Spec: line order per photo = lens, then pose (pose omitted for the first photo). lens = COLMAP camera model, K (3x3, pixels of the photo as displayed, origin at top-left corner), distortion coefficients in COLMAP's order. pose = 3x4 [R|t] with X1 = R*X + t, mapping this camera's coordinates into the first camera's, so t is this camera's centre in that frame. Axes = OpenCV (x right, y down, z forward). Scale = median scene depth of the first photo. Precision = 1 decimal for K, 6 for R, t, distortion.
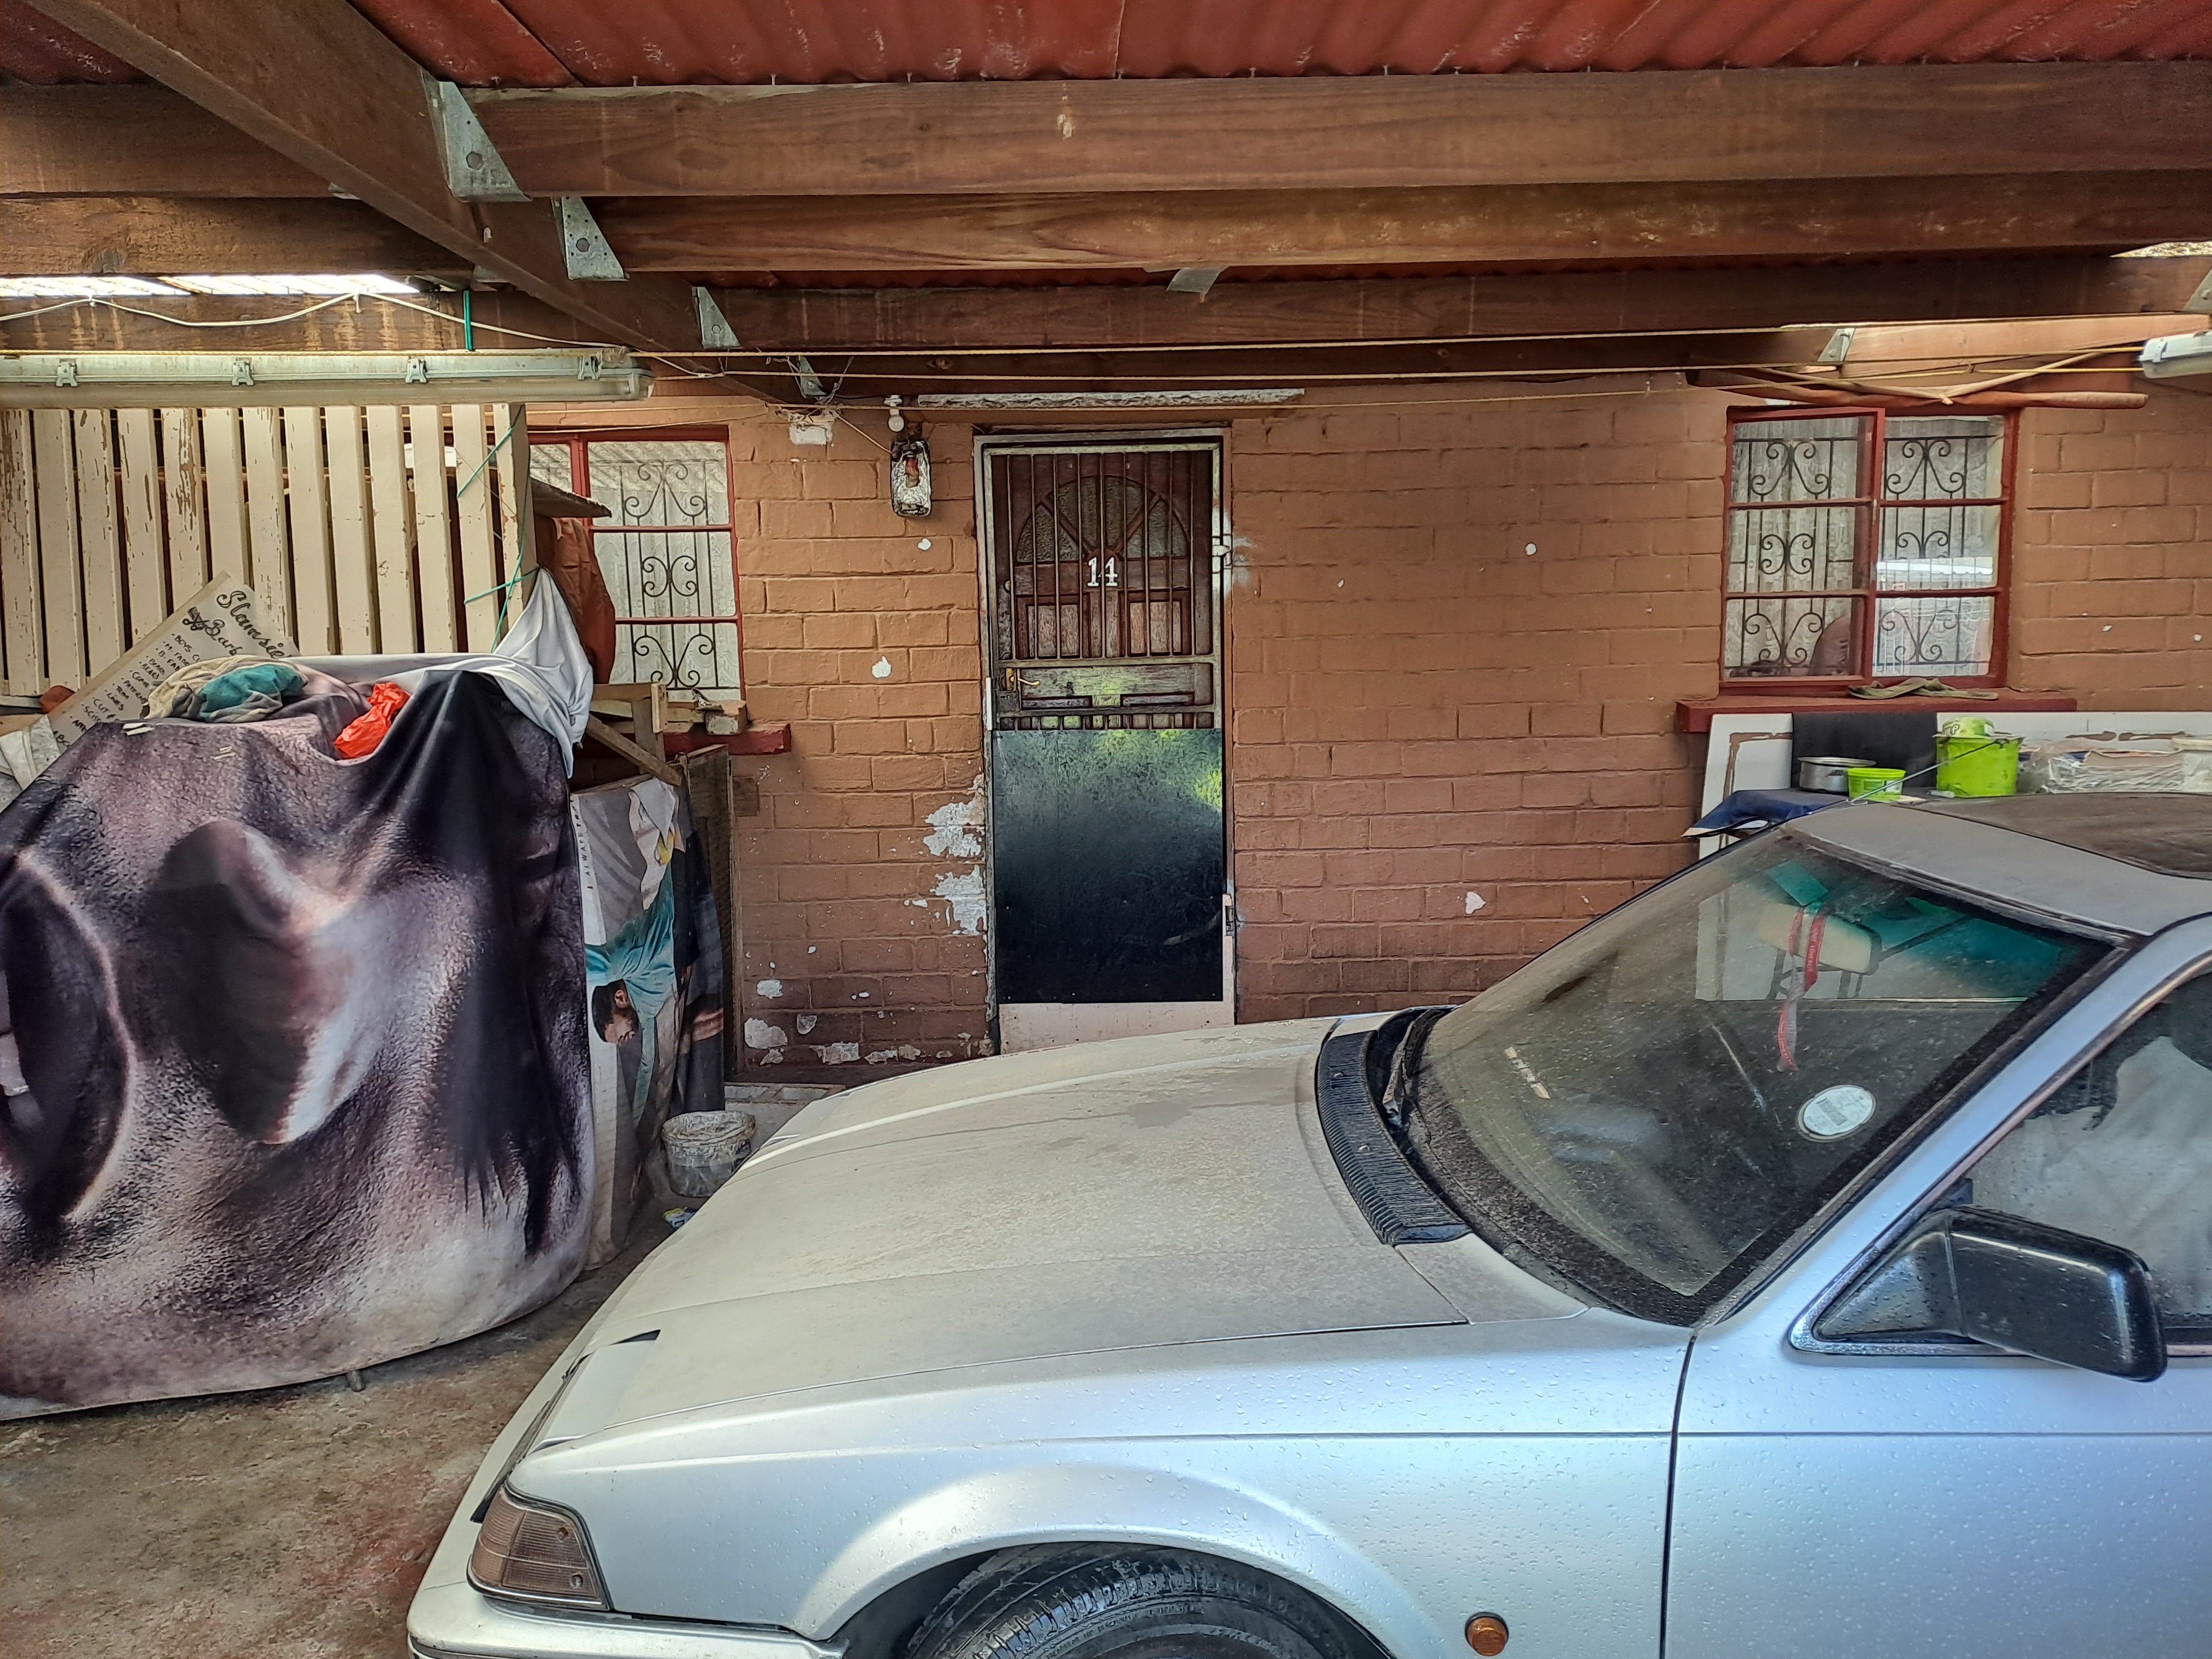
lens RADIAL K [[1581.2, 0, 1106.0], [0, 1581.2, 829.5], [0, 0, 1]] dist [0.042146, 0.000063]
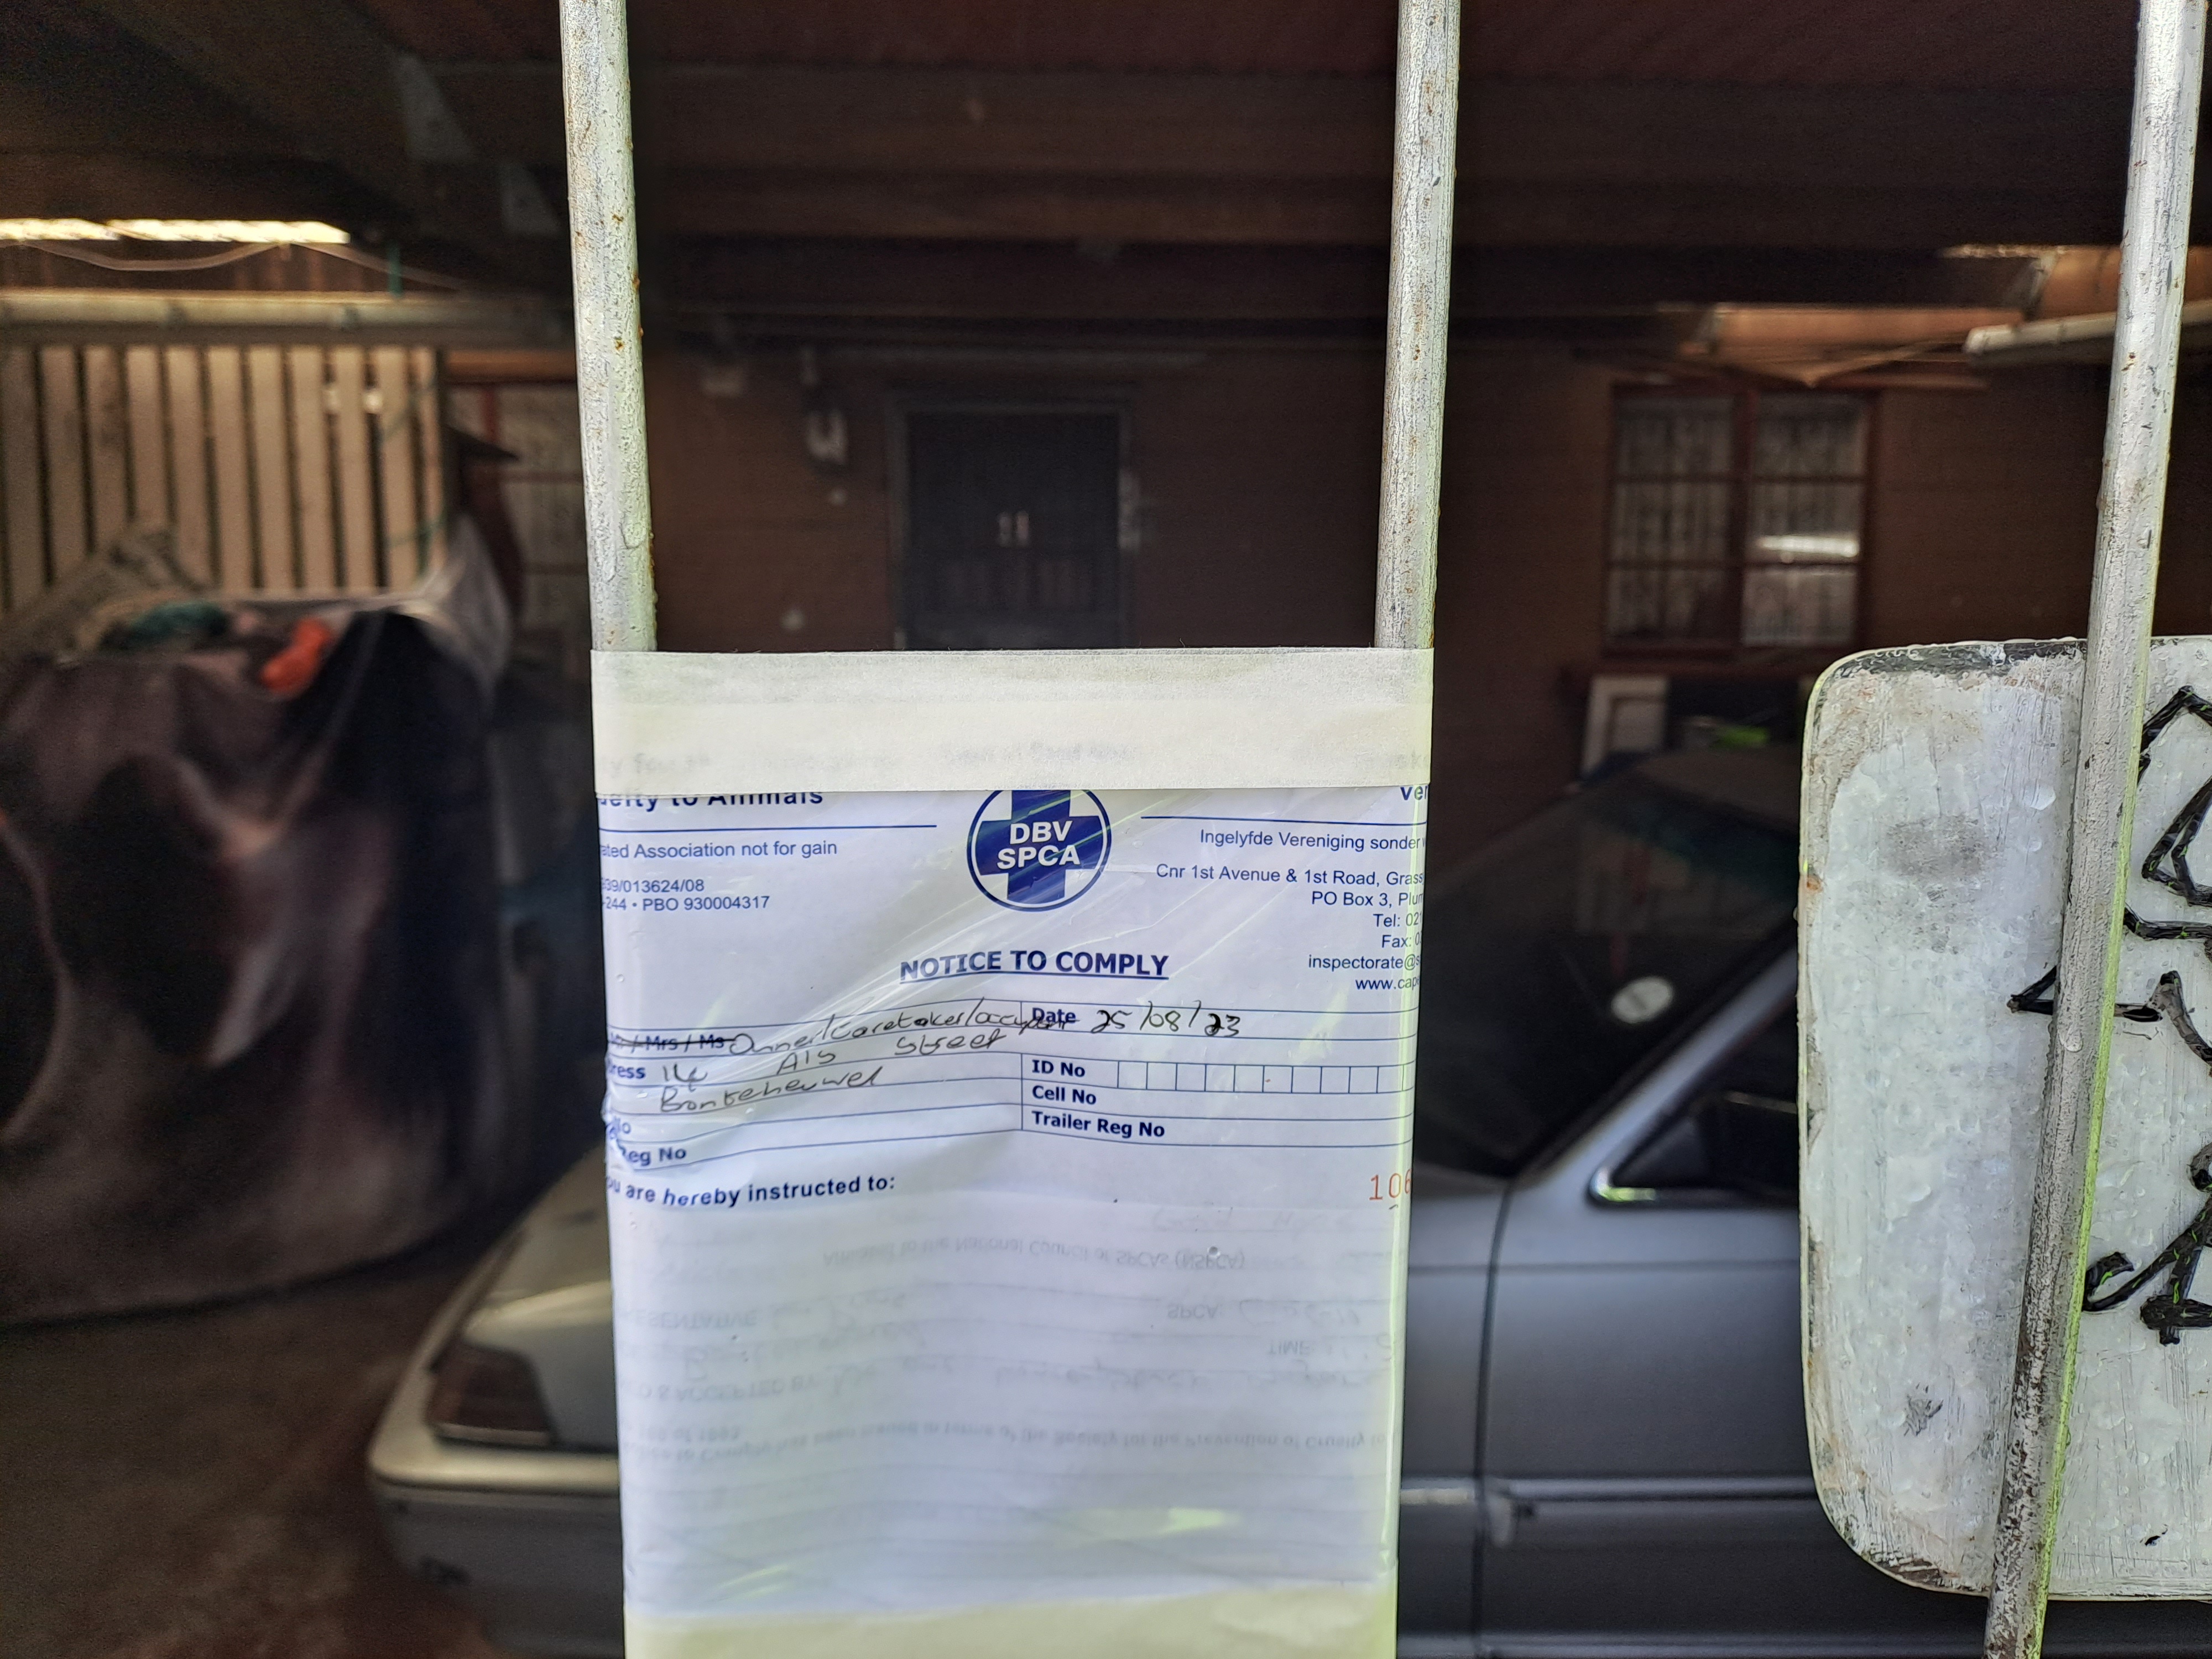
lens RADIAL K [[1603.9, 0, 1106.0], [0, 1603.9, 829.5], [0, 0, 1]] dist [0.050873, -0.059836]
pose [[0.998407, 0.008282, 0.055805, 0.002981], [-0.009374, 0.999769, 0.019347, 0.016986], [-0.055632, -0.019839, 0.998254, -0.066232]]
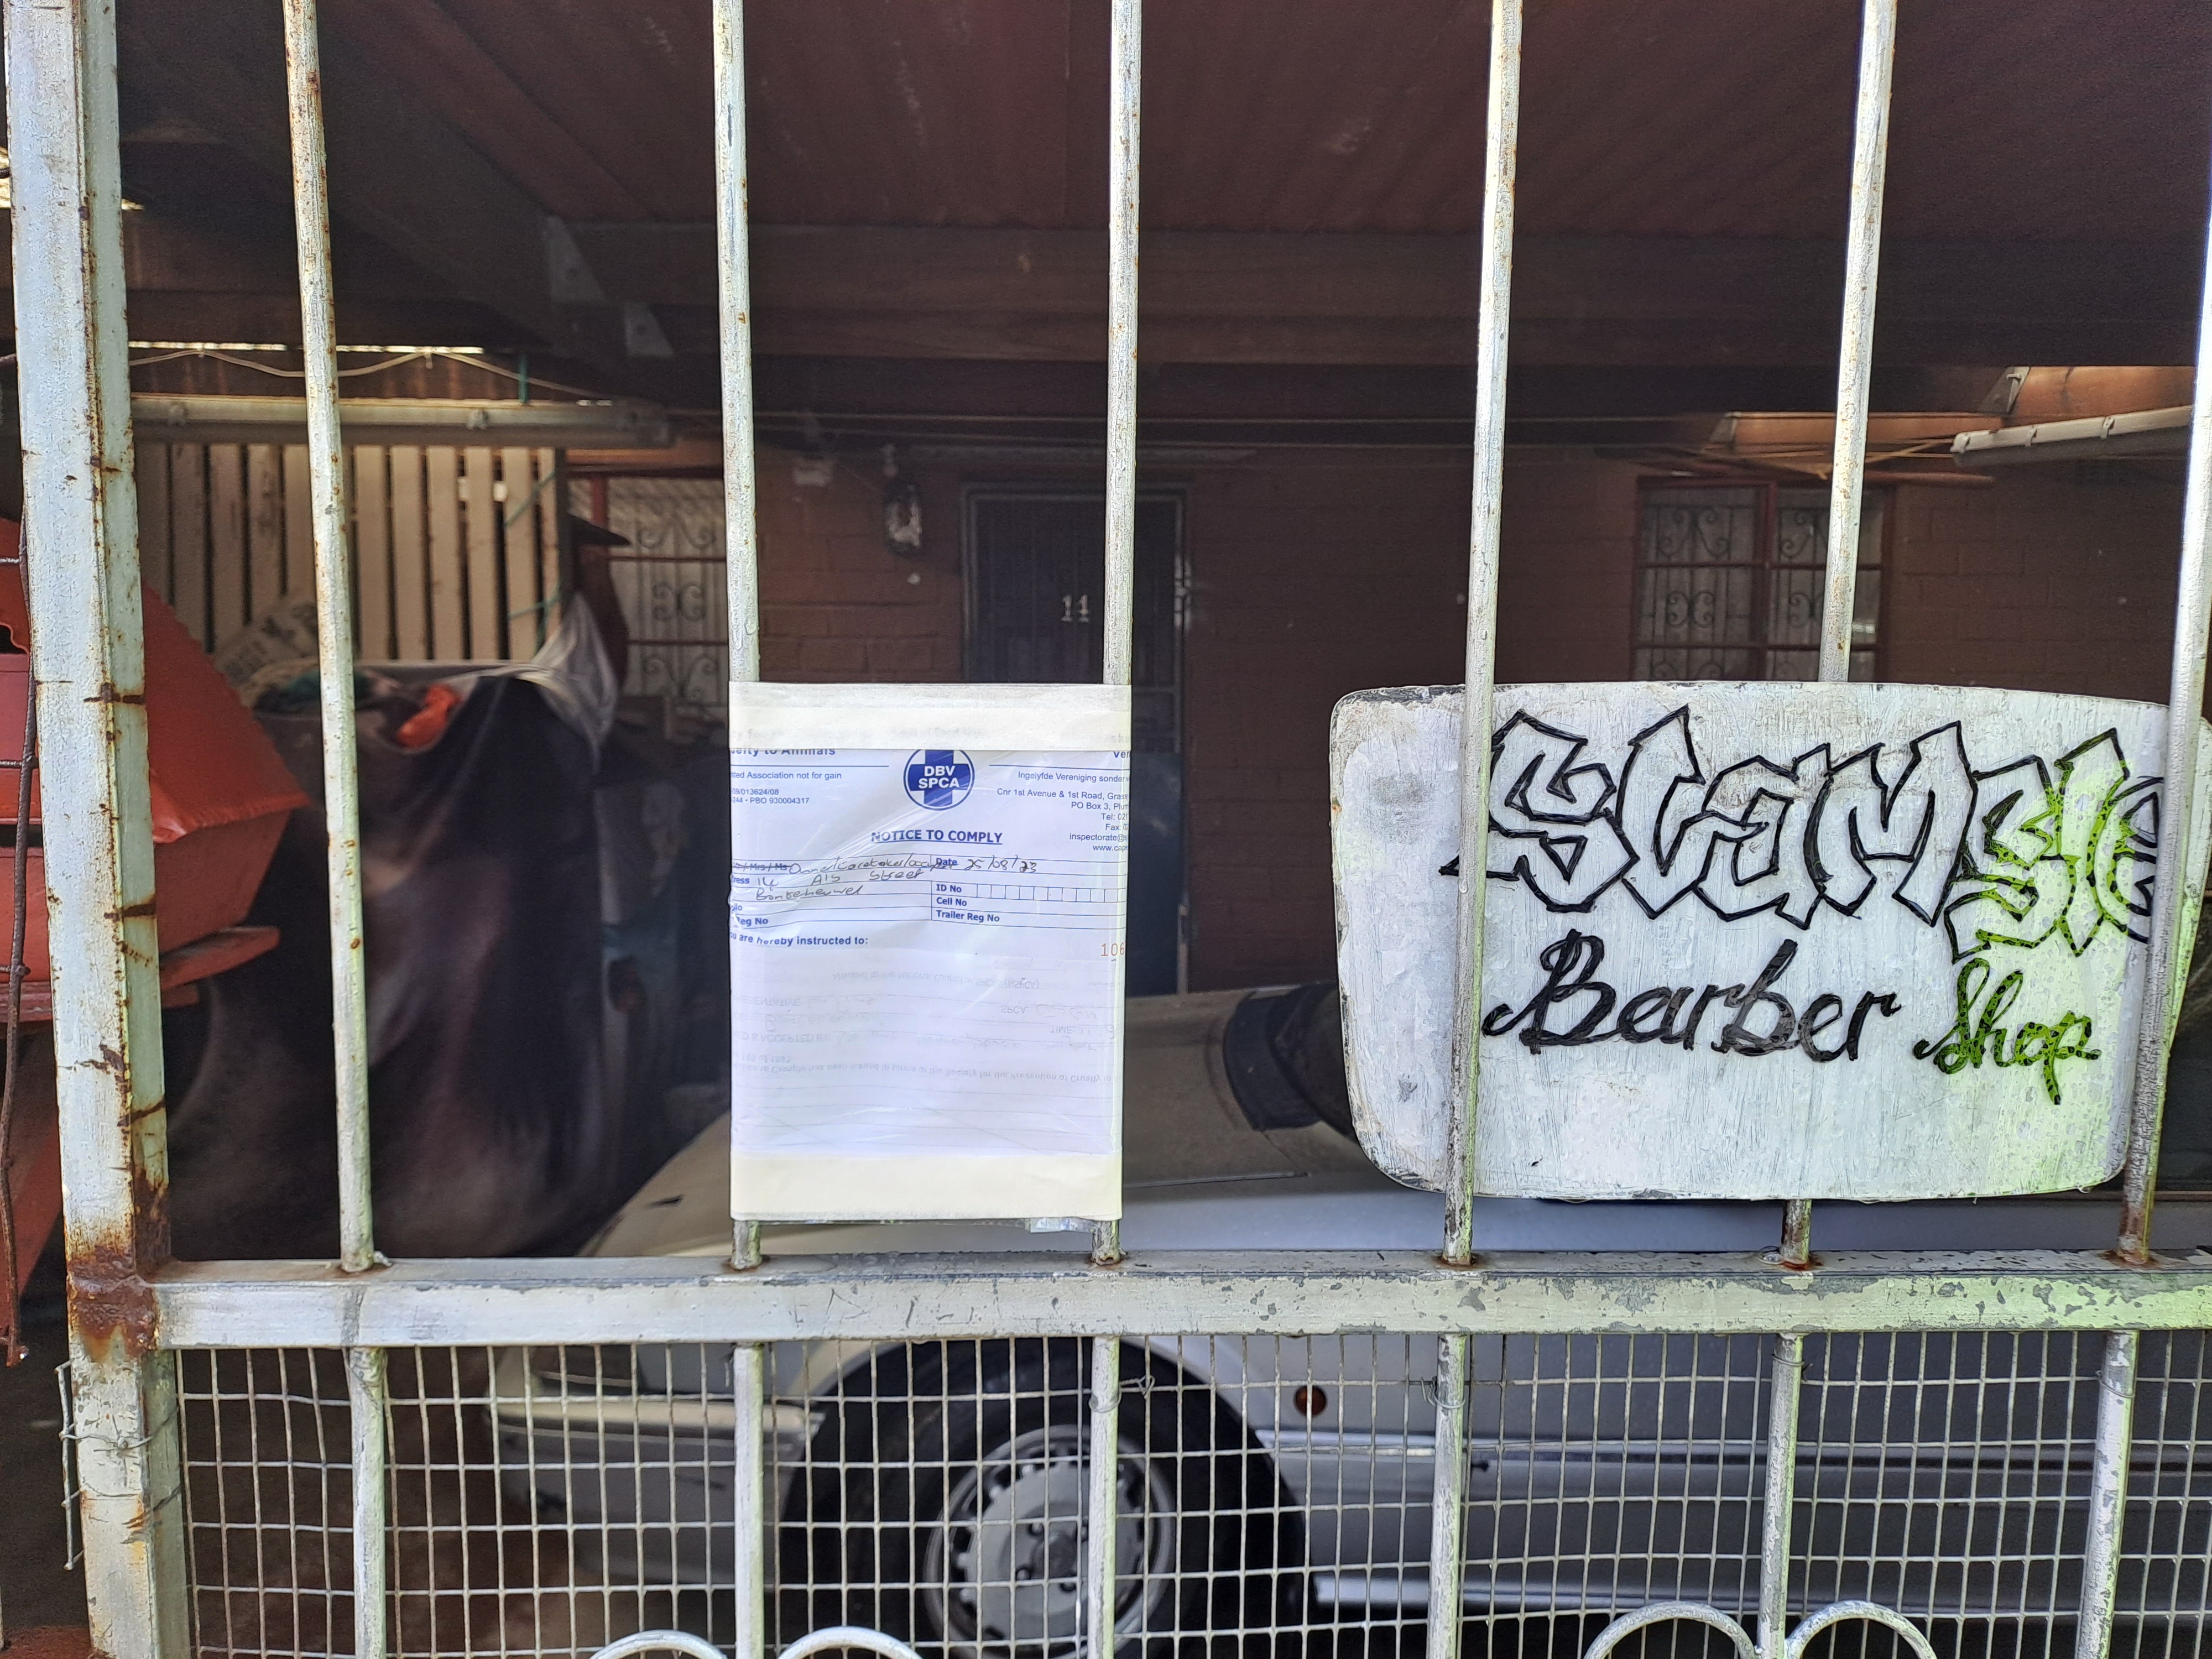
lens RADIAL K [[1586.3, 0, 1129.3], [0, 1586.3, 830.7], [0, 0, 1]] dist [0.044936, -0.003684]
pose [[0.999483, 0.022672, 0.022803, 0.021230], [-0.022100, 0.999442, -0.025031, 0.029261], [-0.023358, 0.024515, 0.999427, -0.156189]]
